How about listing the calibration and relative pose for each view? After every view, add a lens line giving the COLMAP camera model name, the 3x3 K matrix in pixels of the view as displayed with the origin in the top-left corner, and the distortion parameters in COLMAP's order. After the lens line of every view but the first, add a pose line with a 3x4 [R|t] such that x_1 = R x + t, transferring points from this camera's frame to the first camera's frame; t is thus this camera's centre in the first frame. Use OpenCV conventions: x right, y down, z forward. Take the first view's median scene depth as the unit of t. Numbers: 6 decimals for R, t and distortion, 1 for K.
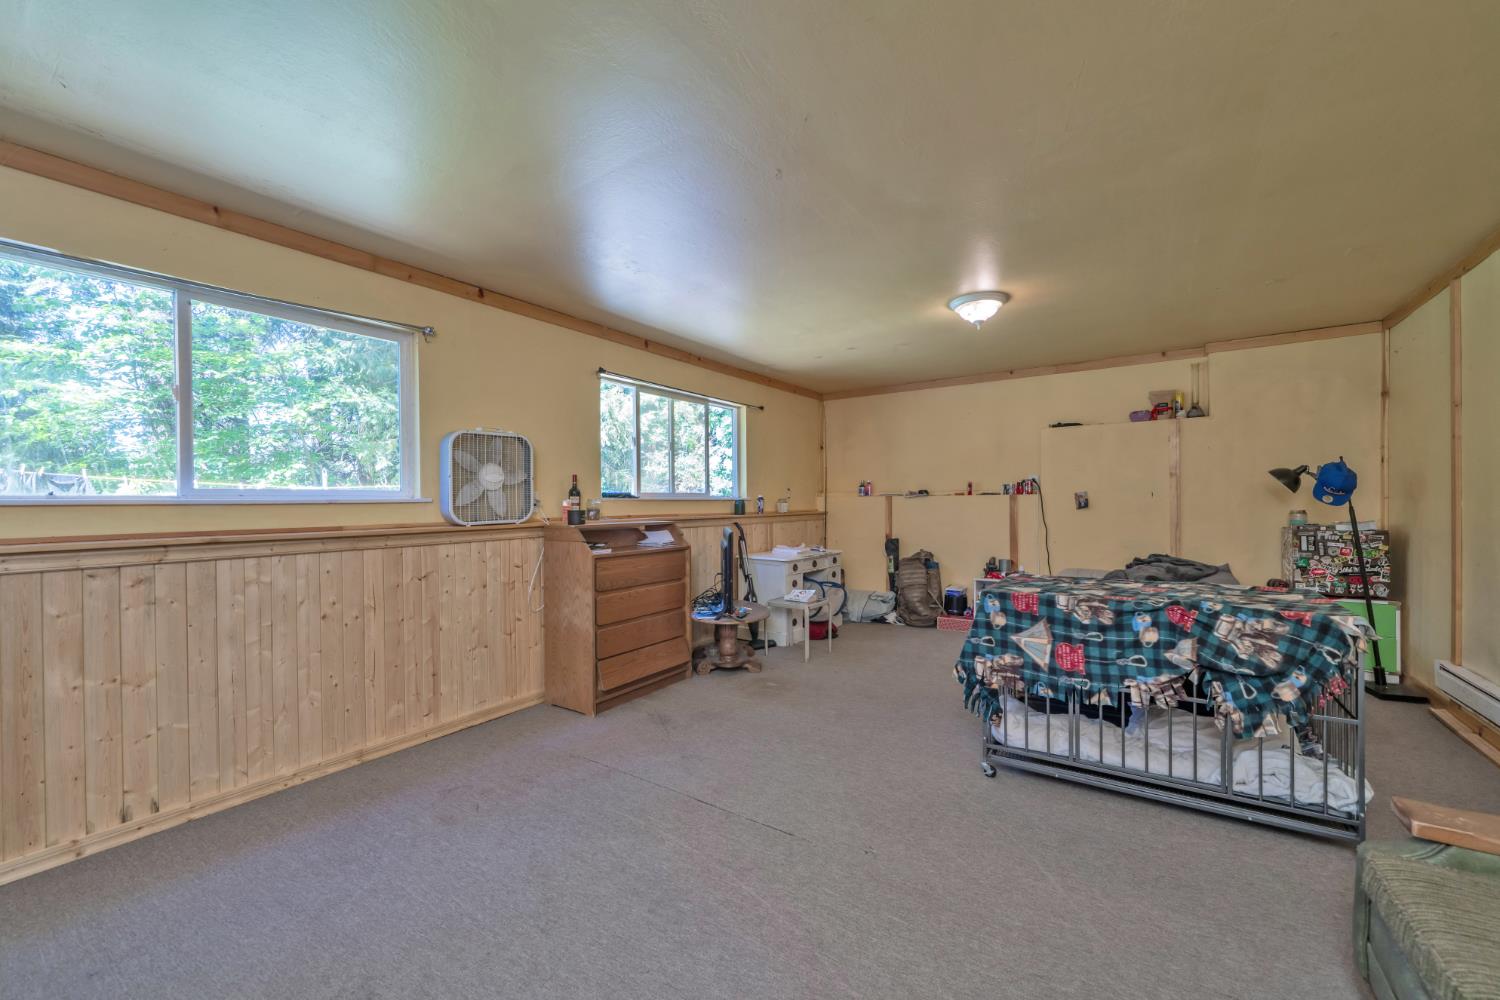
lens RADIAL K [[596.3, 0, 745.1], [0, 596.3, 507.3], [0, 0, 1]] dist [-0.003018, -0.000177]
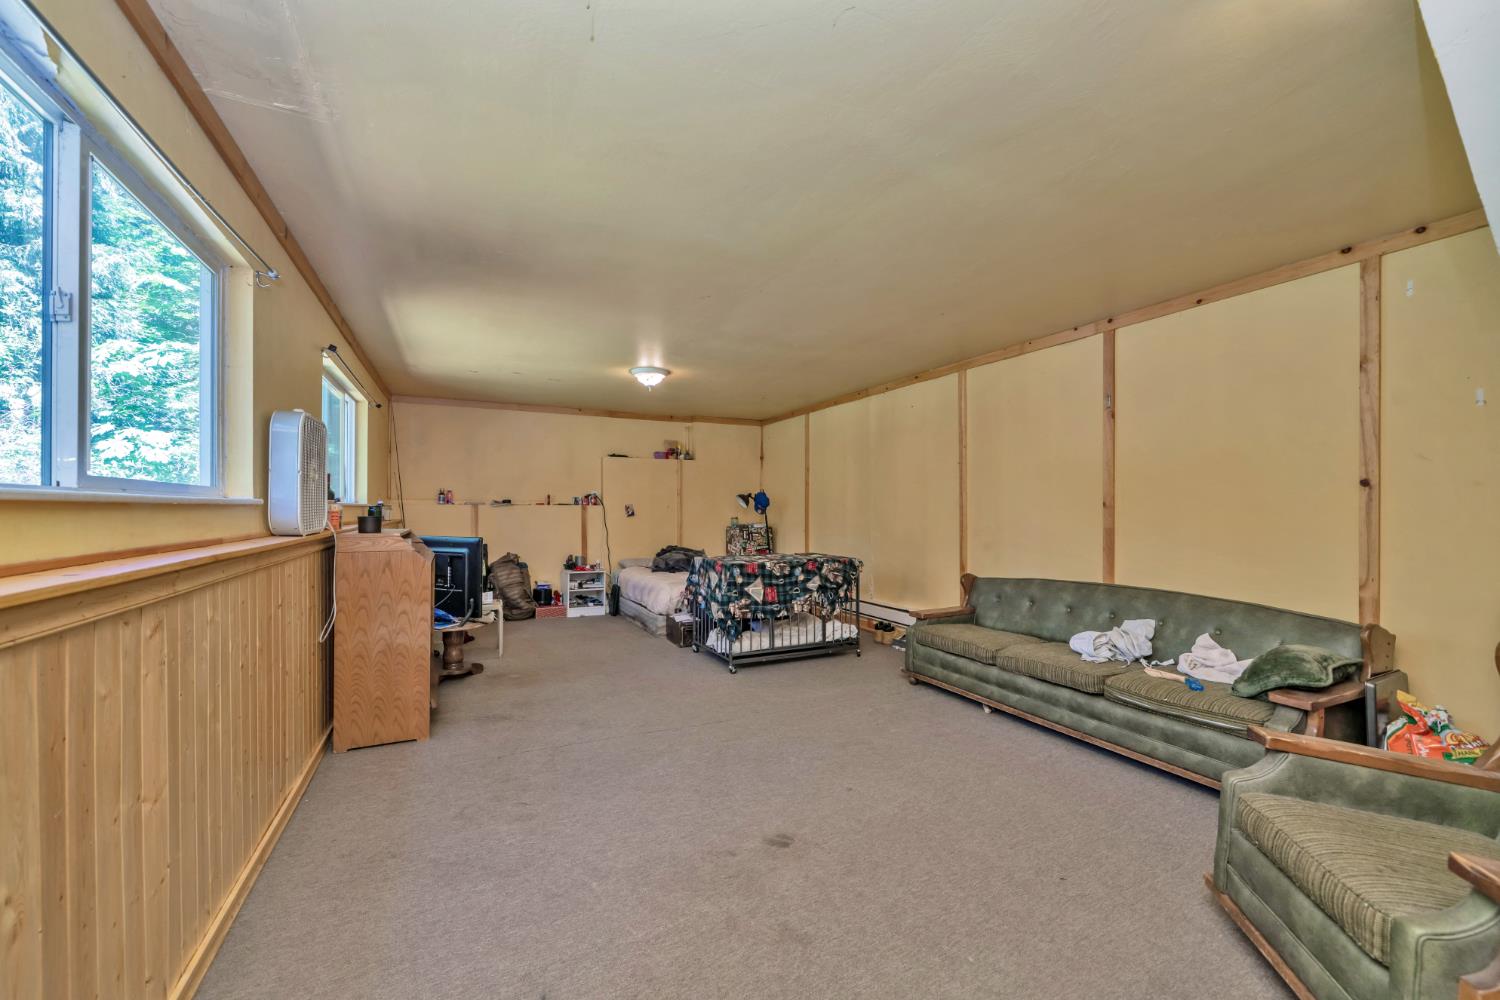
lens RADIAL K [[596.3, 0, 745.8], [0, 596.3, 506.3], [0, 0, 1]] dist [-0.003018, -0.000177]
pose [[0.485157, 0.016131, 0.874278, -1.117399], [-0.000875, 0.999838, -0.017962, 0.007615], [-0.874427, 0.007949, 0.485093, 0.151672]]
